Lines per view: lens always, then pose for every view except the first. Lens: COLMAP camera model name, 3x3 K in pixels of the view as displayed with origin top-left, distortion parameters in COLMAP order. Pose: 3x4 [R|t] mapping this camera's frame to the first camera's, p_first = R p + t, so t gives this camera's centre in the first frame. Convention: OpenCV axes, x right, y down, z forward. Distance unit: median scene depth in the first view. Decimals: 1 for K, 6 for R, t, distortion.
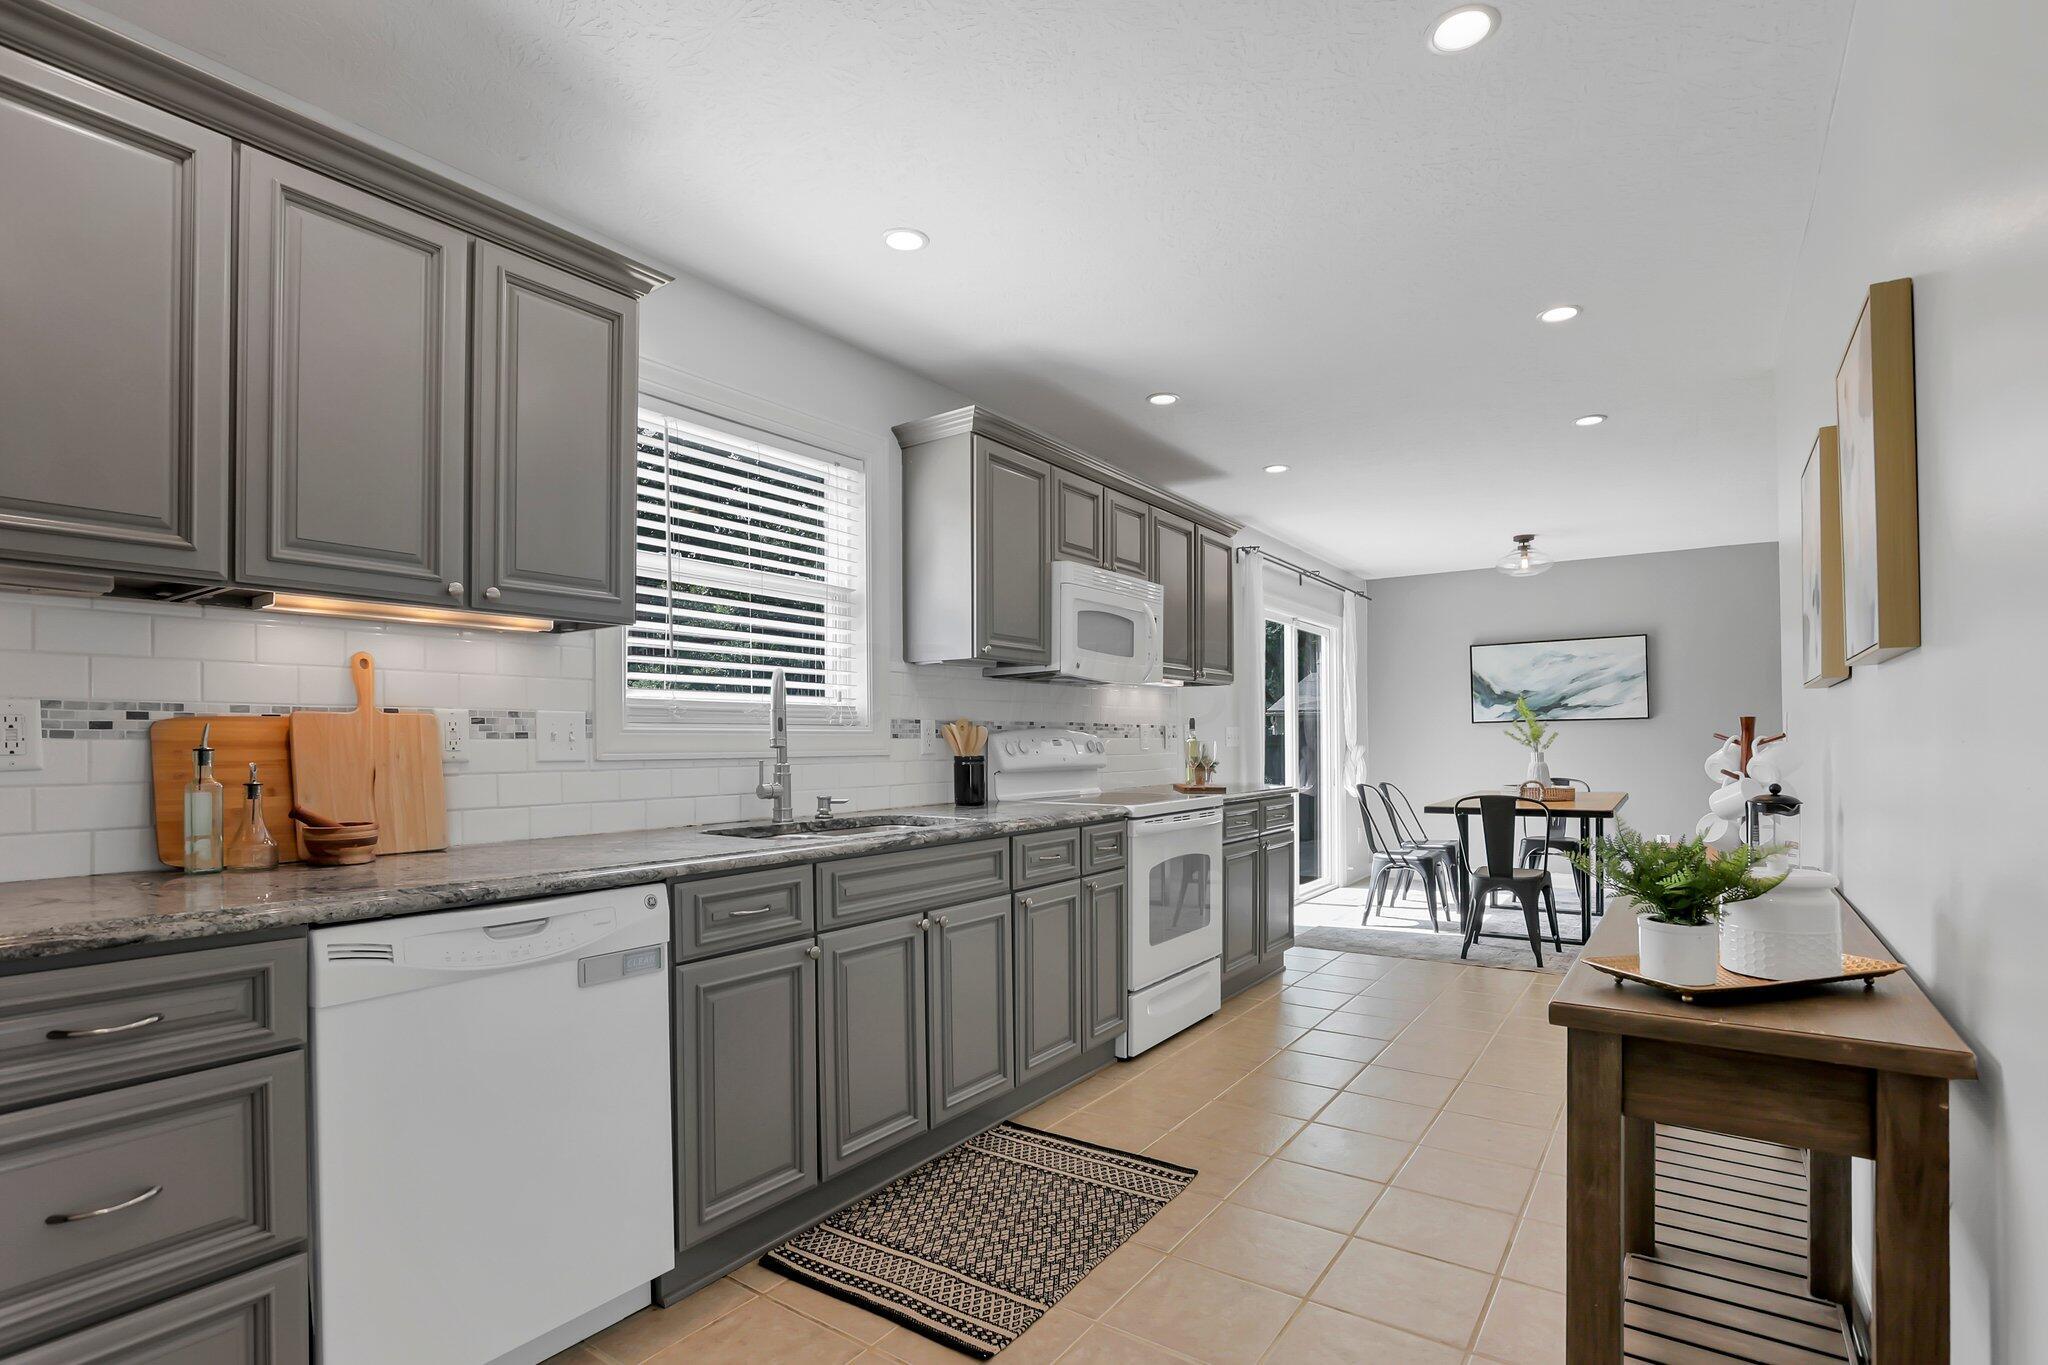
lens RADIAL K [[954.0, 0, 995.5], [0, 954.0, 743.8], [0, 0, 1]] dist [-0.054605, 0.014176]
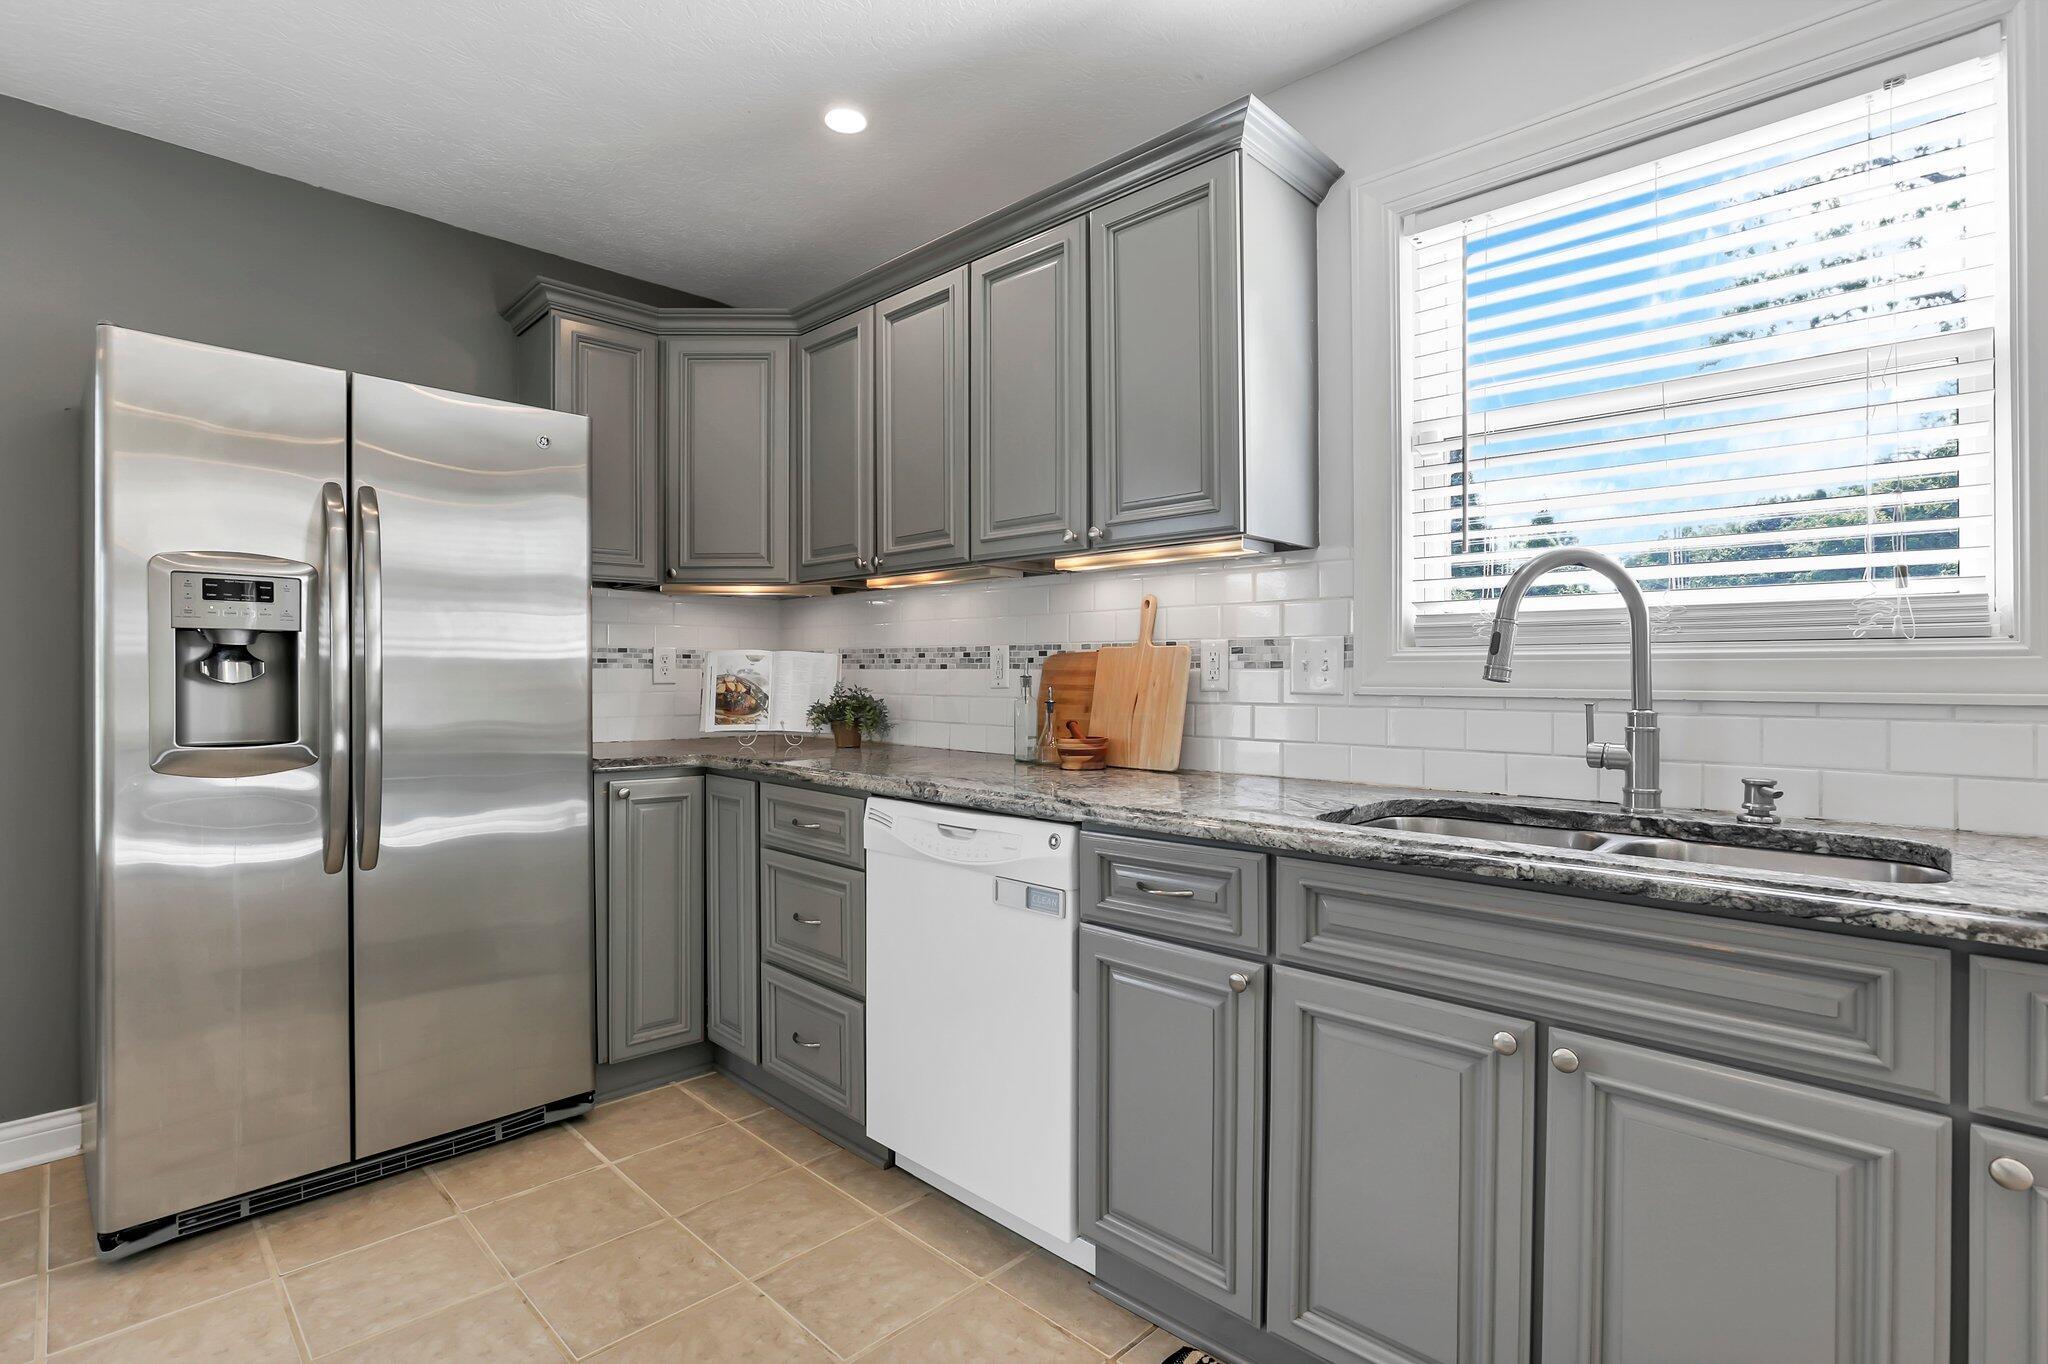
lens RADIAL K [[982.0, 0, 1024.0], [0, 982.0, 682.0], [0, 0, 1]] dist [-0.031537, 0.001007]
pose [[-0.136067, 0.014204, -0.990598, 0.405557], [-0.002371, 0.999890, 0.014663, -0.004565], [0.990697, 0.004344, -0.136019, 0.728973]]
